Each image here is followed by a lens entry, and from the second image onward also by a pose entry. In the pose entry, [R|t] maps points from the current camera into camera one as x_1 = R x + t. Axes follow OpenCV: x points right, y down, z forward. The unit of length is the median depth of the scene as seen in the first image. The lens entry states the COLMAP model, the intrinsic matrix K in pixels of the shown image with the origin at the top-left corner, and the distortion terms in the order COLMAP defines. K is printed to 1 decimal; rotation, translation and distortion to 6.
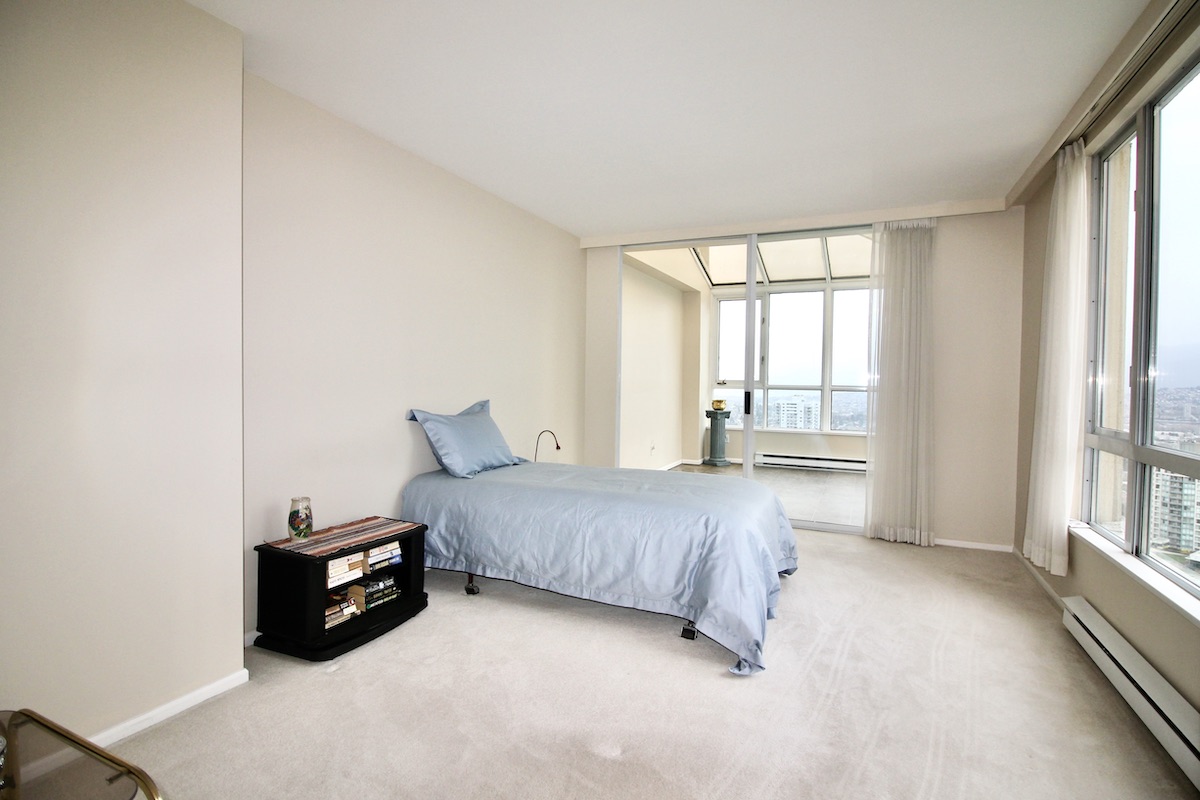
lens RADIAL K [[567.0, 0, 600.0], [0, 567.0, 400.0], [0, 0, 1]] dist [-0.026723, -0.000038]
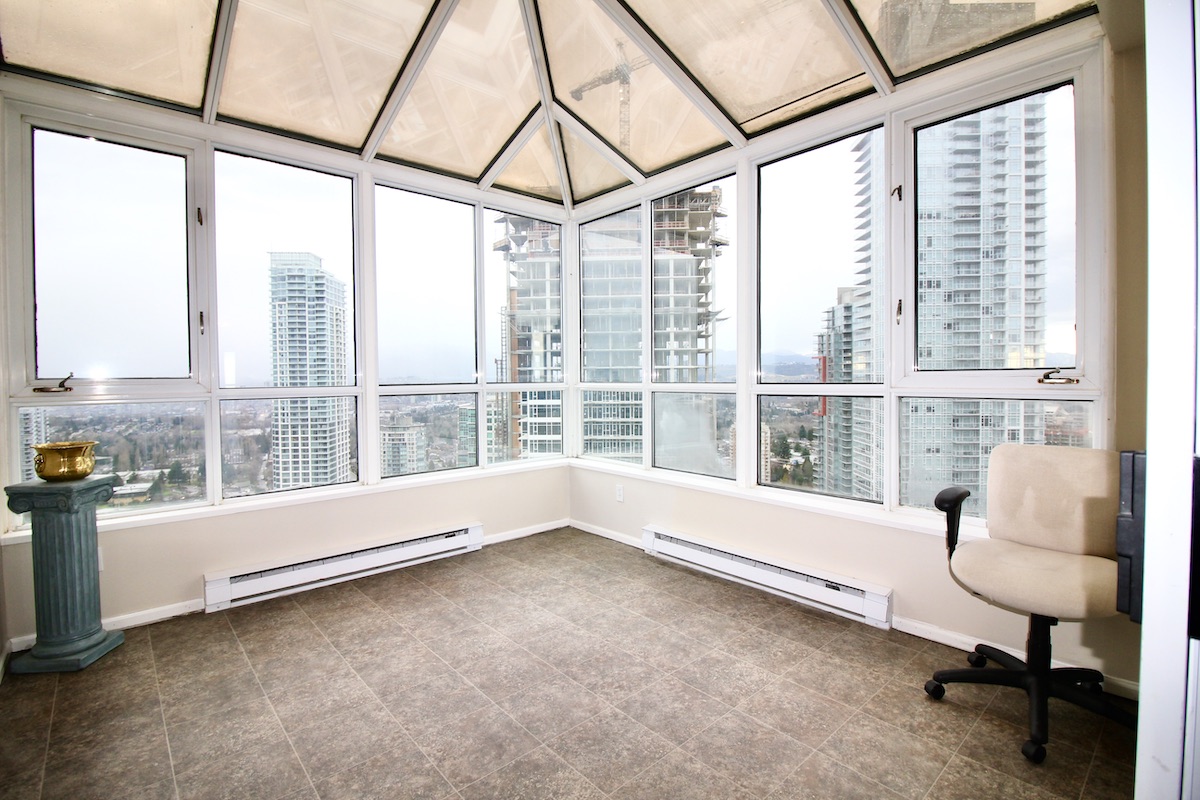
lens RADIAL K [[567.0, 0, 600.0], [0, 567.0, 400.0], [0, 0, 1]] dist [-0.026723, -0.000038]
pose [[0.388064, -0.039553, 0.920783, 0.051492], [0.038931, 0.998890, 0.026501, -0.021274], [-0.920810, 0.025563, 0.389173, 0.626996]]
